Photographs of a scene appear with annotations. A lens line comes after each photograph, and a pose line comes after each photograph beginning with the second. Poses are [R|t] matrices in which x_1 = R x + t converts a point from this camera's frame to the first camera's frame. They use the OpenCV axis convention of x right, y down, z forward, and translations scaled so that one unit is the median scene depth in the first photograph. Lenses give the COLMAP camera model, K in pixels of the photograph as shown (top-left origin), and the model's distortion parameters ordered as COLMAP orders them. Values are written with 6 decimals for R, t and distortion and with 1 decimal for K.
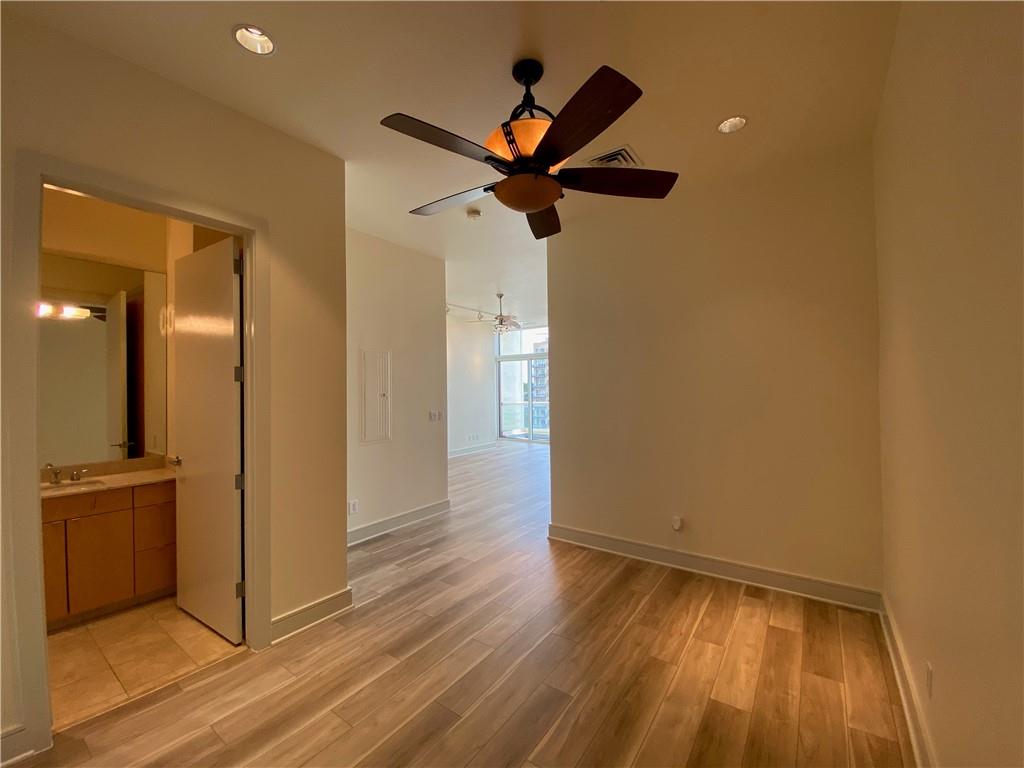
lens RADIAL K [[415.5, 0, 511.1], [0, 415.5, 385.5], [0, 0, 1]] dist [-0.005347, -0.009121]
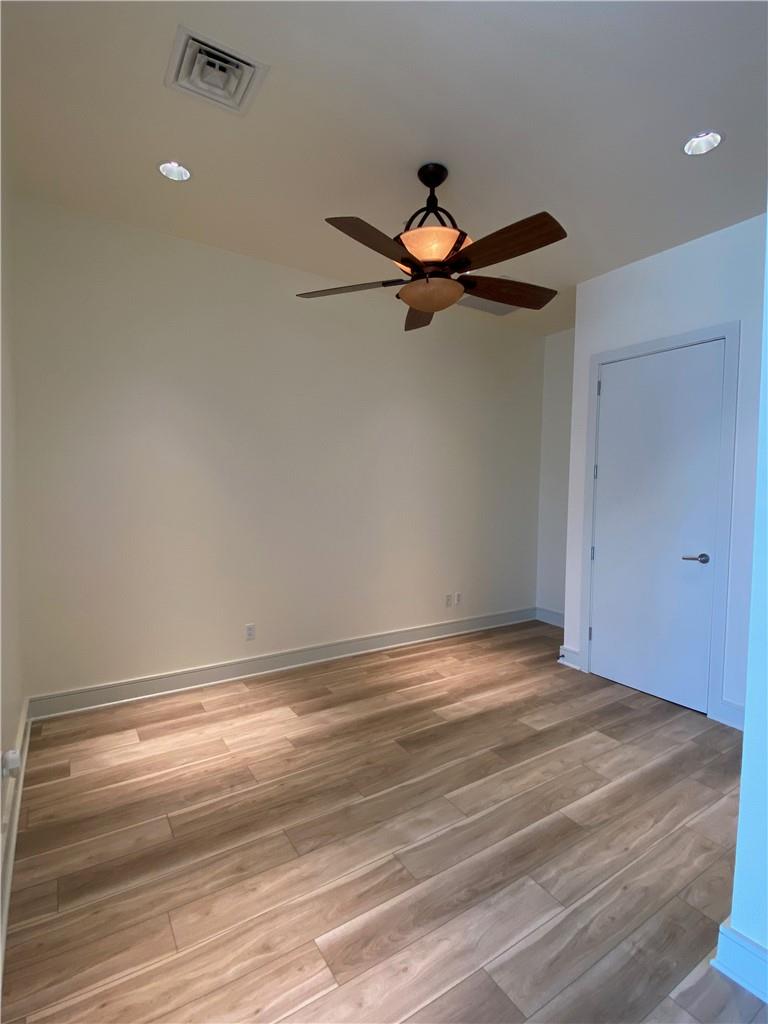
lens RADIAL K [[495.3, 0, 383.5], [0, 495.3, 512.4], [0, 0, 1]] dist [-0.020810, -0.000930]
pose [[-0.929557, -0.021735, 0.368038, -0.279560], [-0.002856, 0.998655, 0.051762, 0.022968], [-0.368668, 0.047064, -0.928369, 1.948324]]
